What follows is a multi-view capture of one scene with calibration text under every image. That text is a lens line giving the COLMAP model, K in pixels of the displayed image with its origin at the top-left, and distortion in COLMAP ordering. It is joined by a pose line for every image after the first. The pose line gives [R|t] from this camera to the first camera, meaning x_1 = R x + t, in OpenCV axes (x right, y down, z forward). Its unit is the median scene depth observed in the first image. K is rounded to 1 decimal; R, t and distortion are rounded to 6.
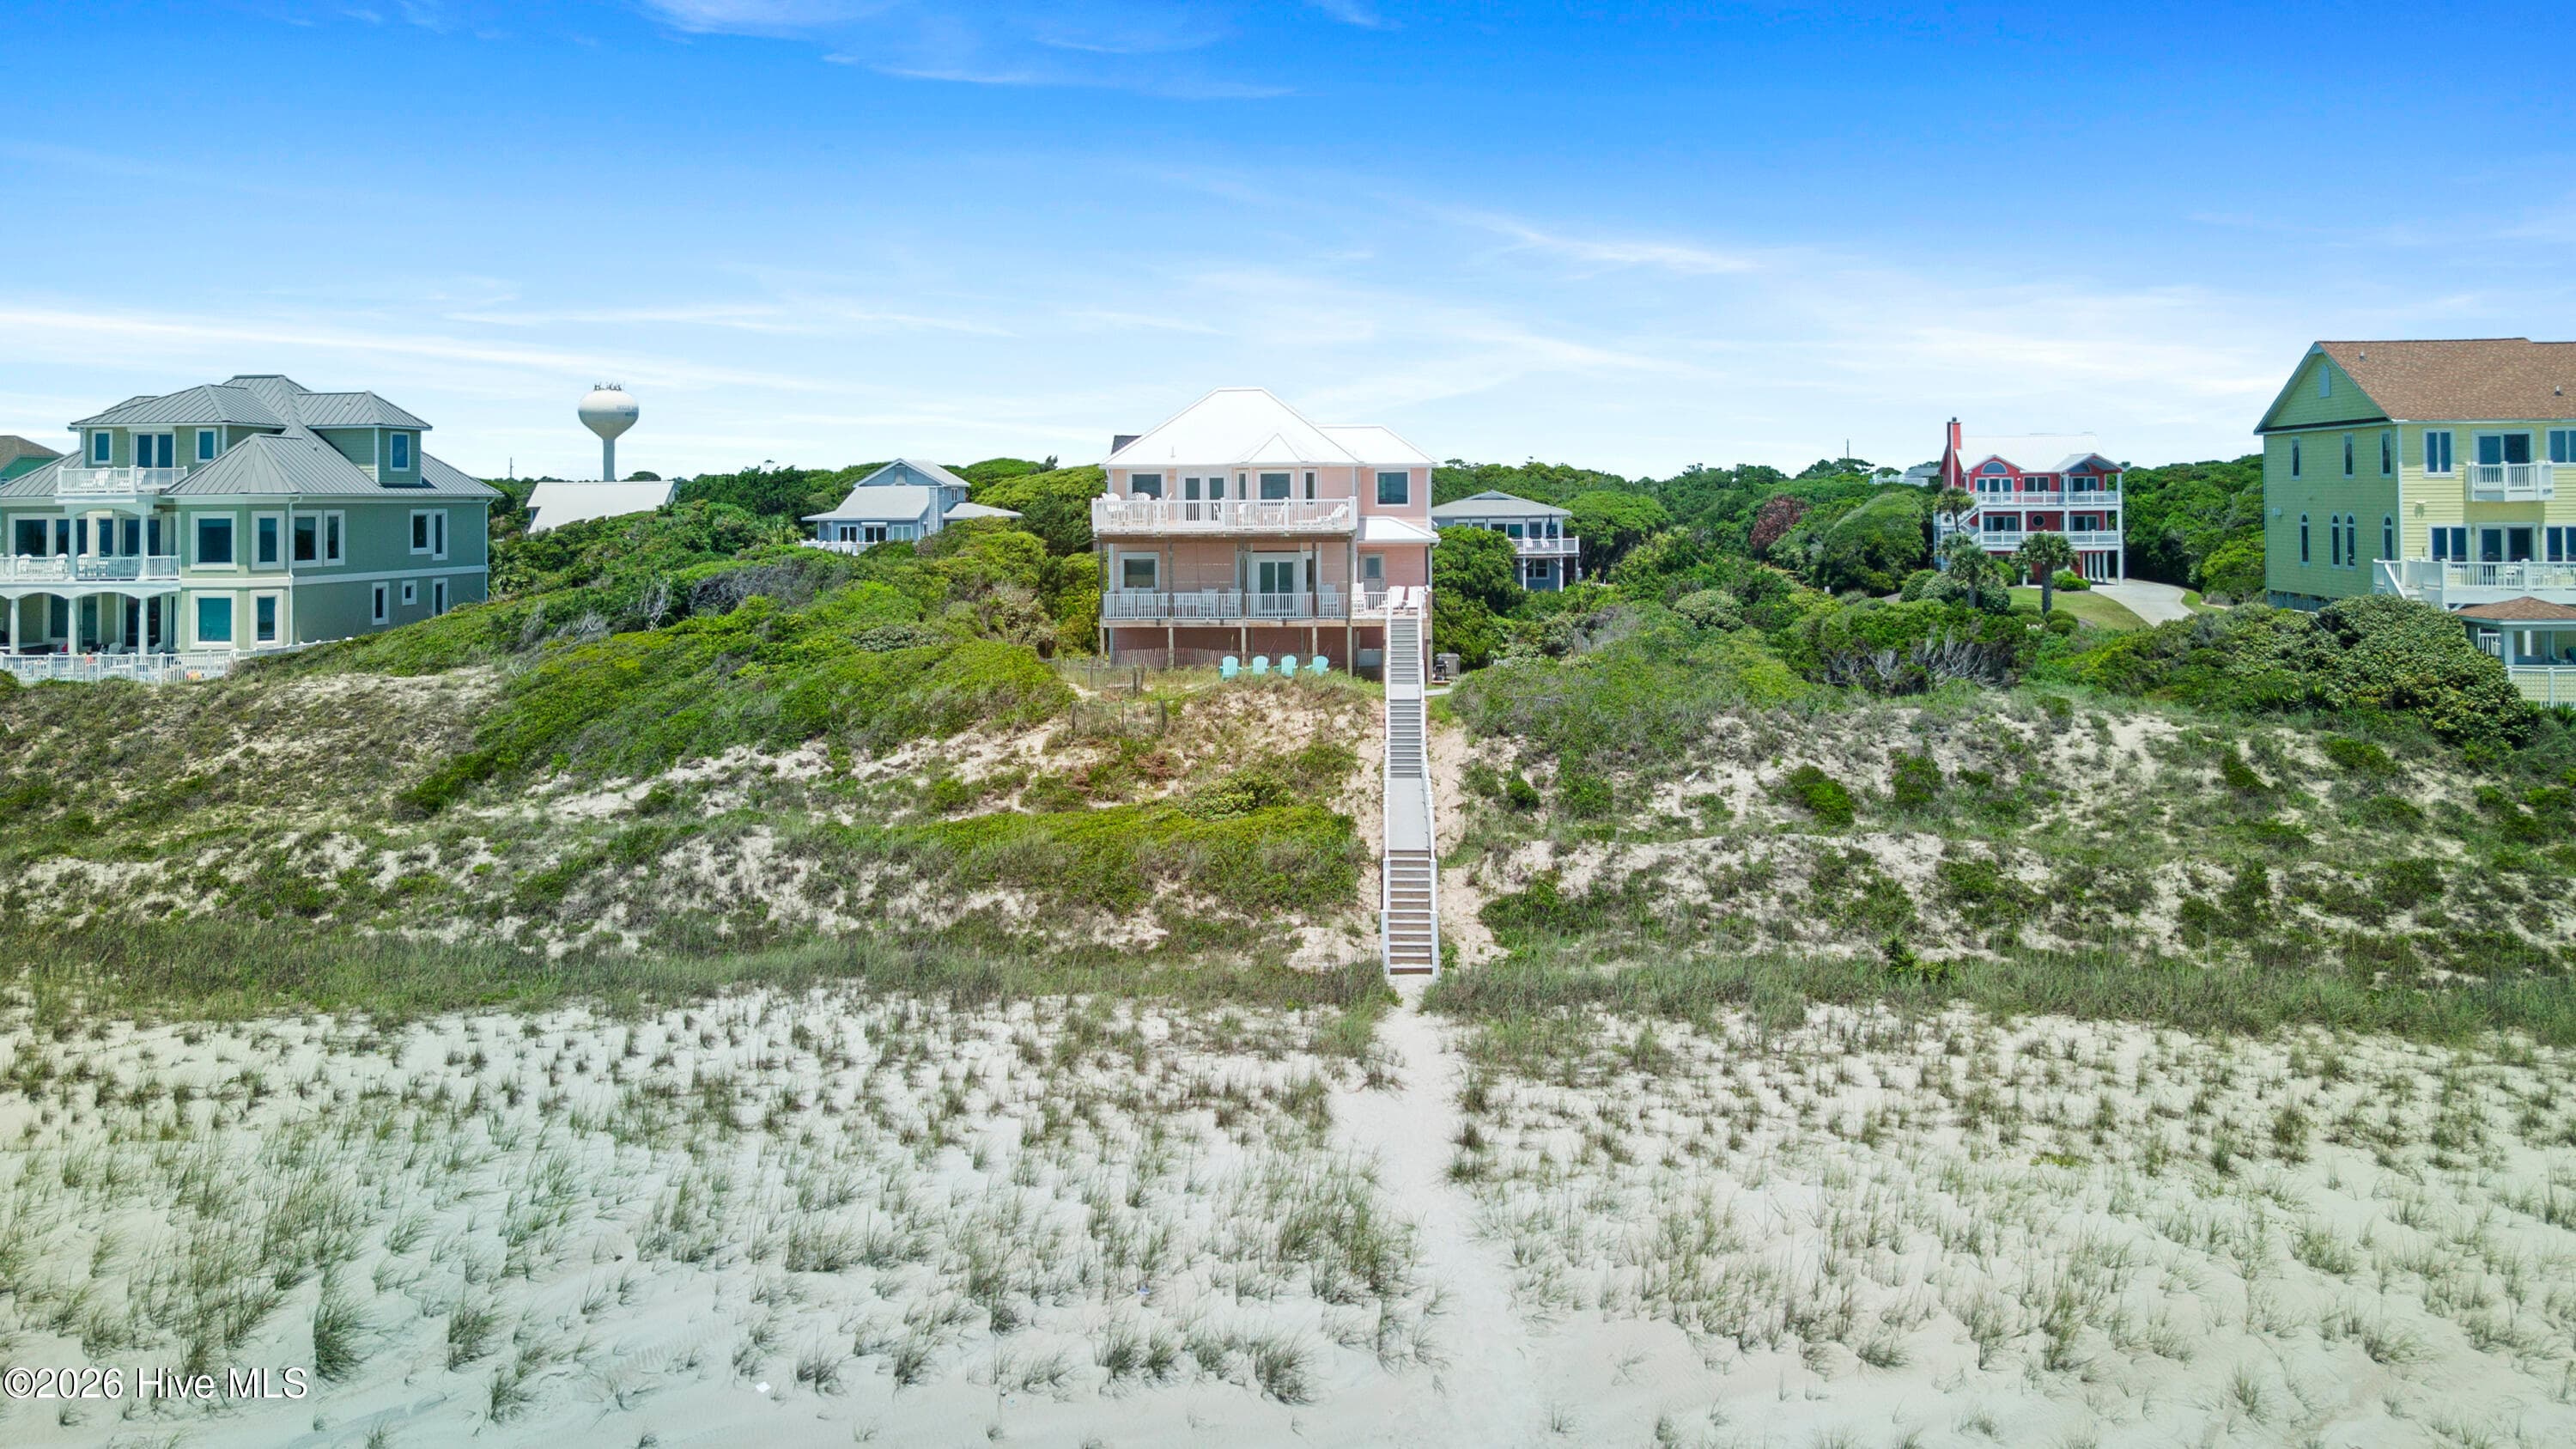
lens RADIAL K [[1862.4, 0, 1288.0], [0, 1862.4, 724.5], [0, 0, 1]] dist [0.007908, -0.002439]
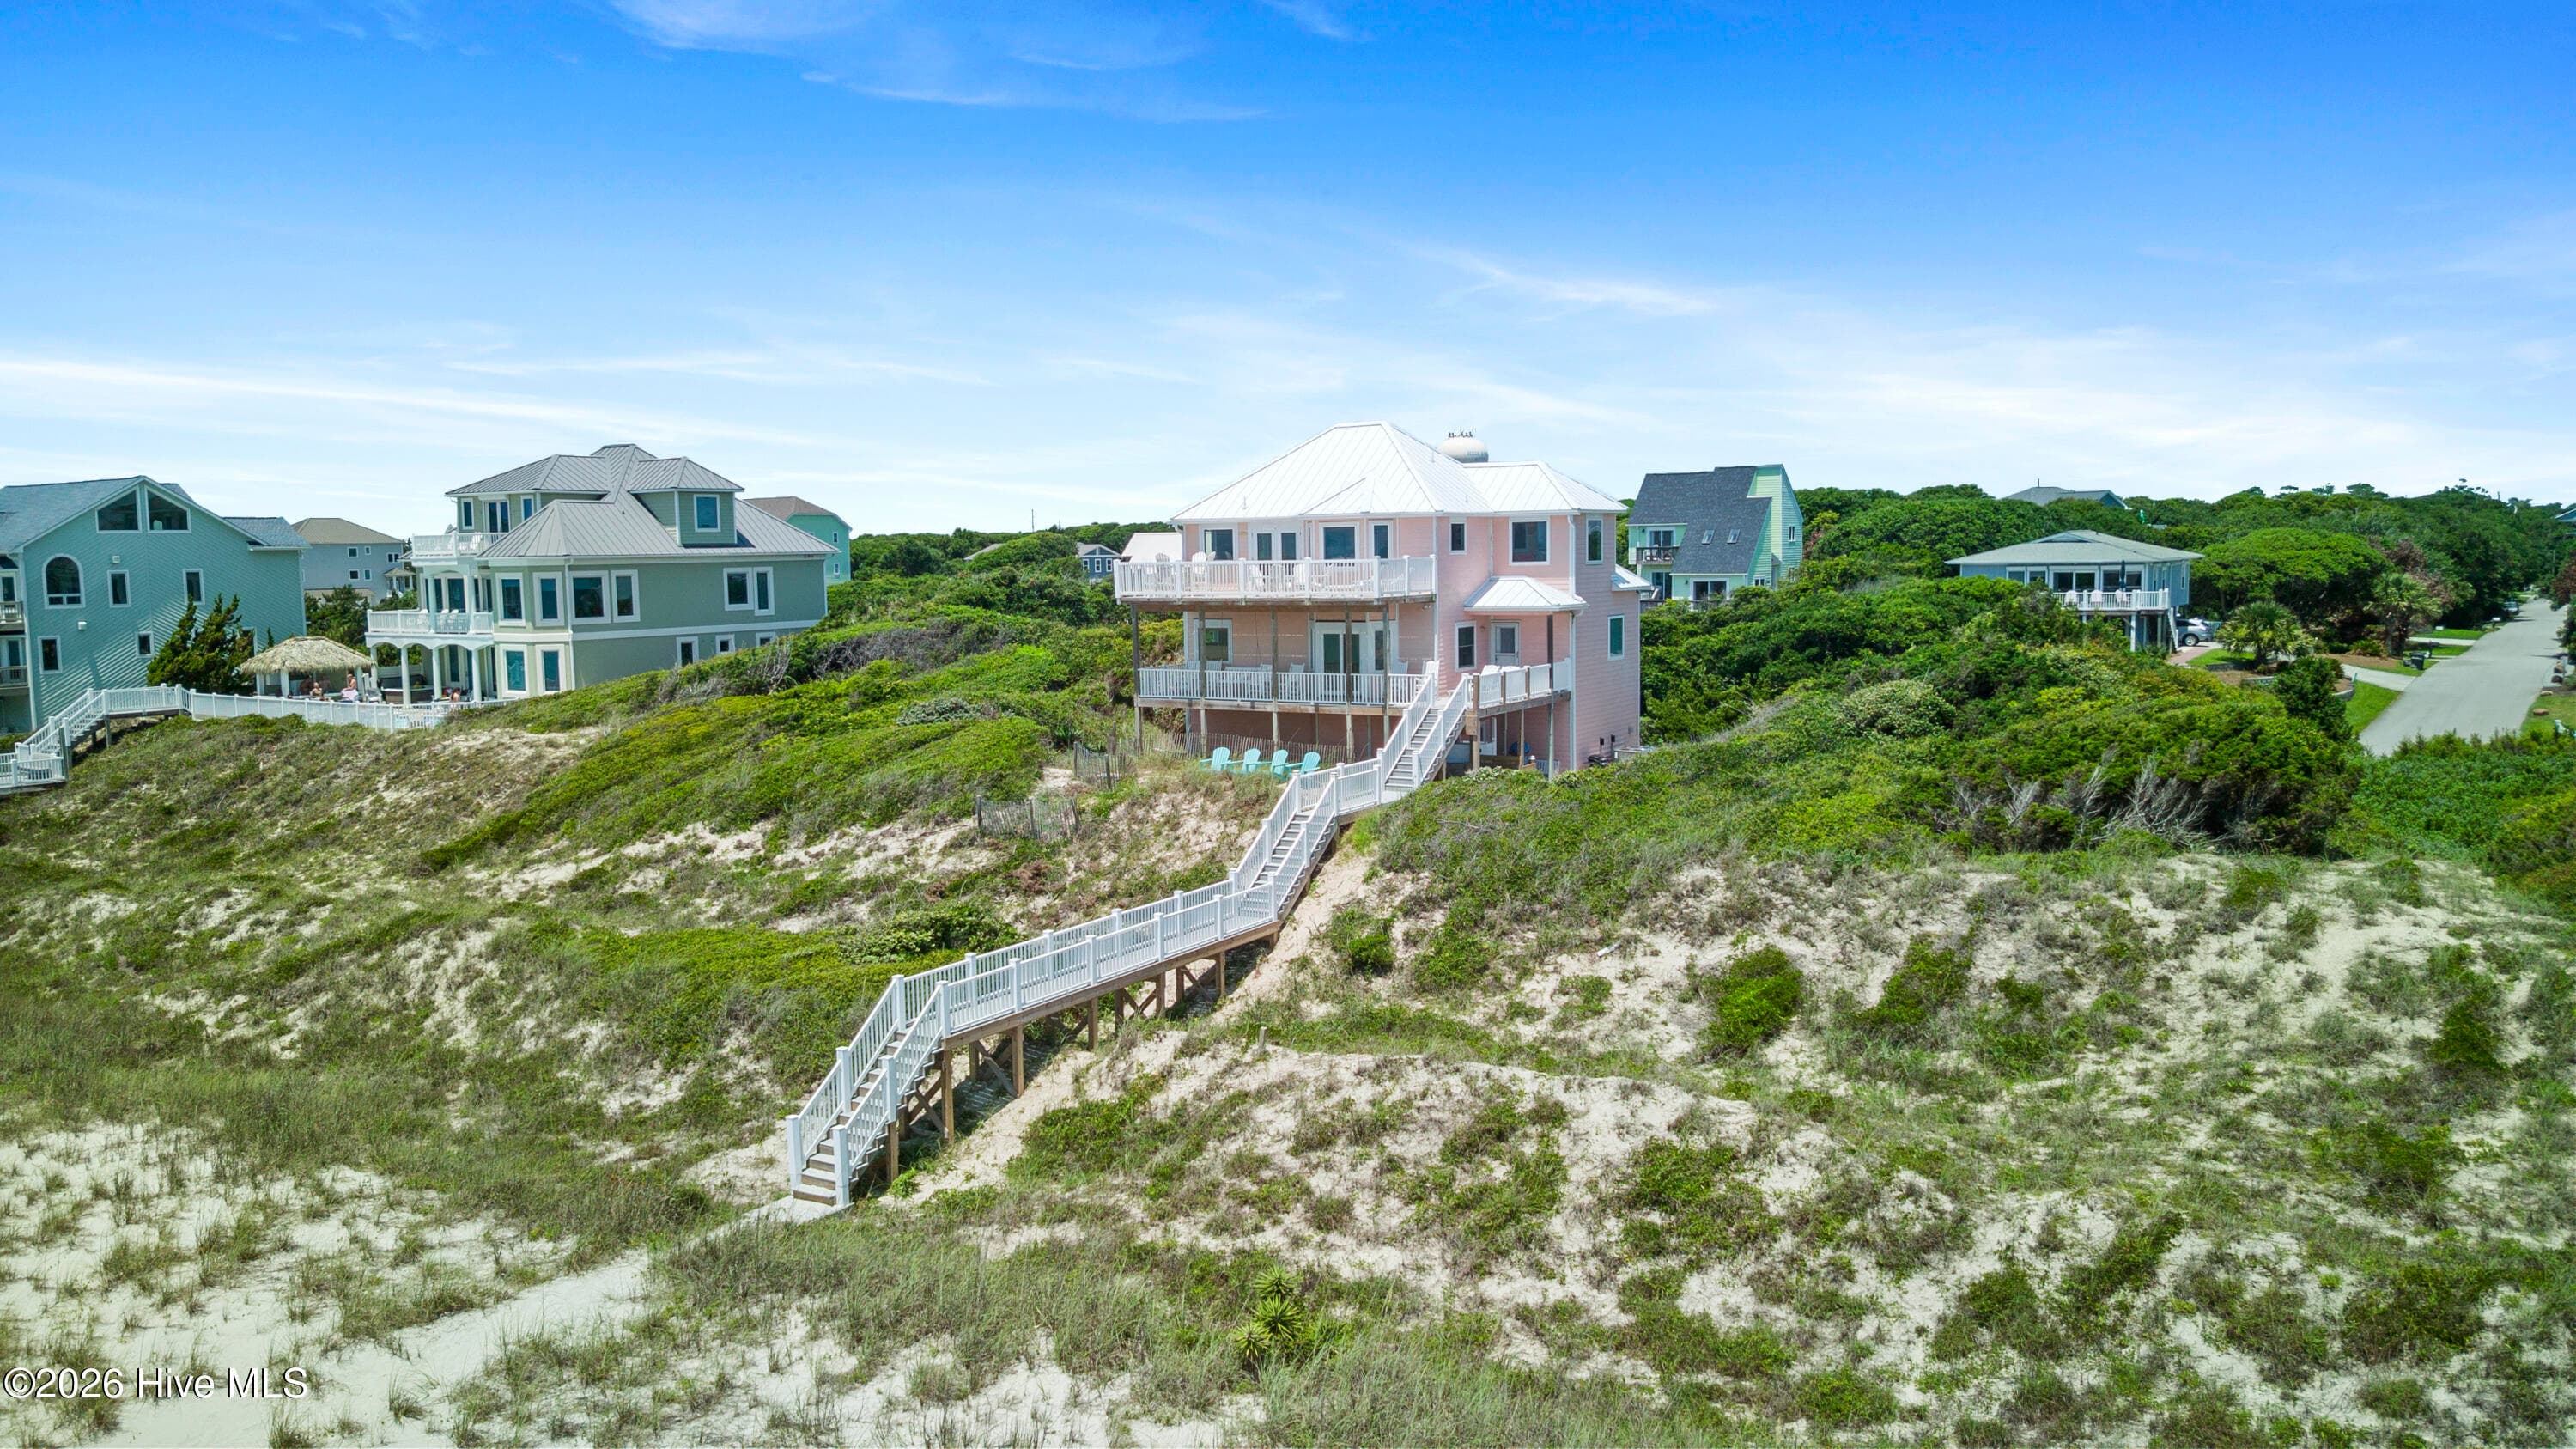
lens RADIAL K [[1862.4, 0, 1288.0], [0, 1862.4, 724.5], [0, 0, 1]] dist [0.007908, -0.002439]
pose [[0.889550, 0.036665, -0.455364, 0.333011], [-0.045231, 0.998945, -0.007926, -0.036729], [0.454593, 0.027647, 0.890270, 0.233448]]
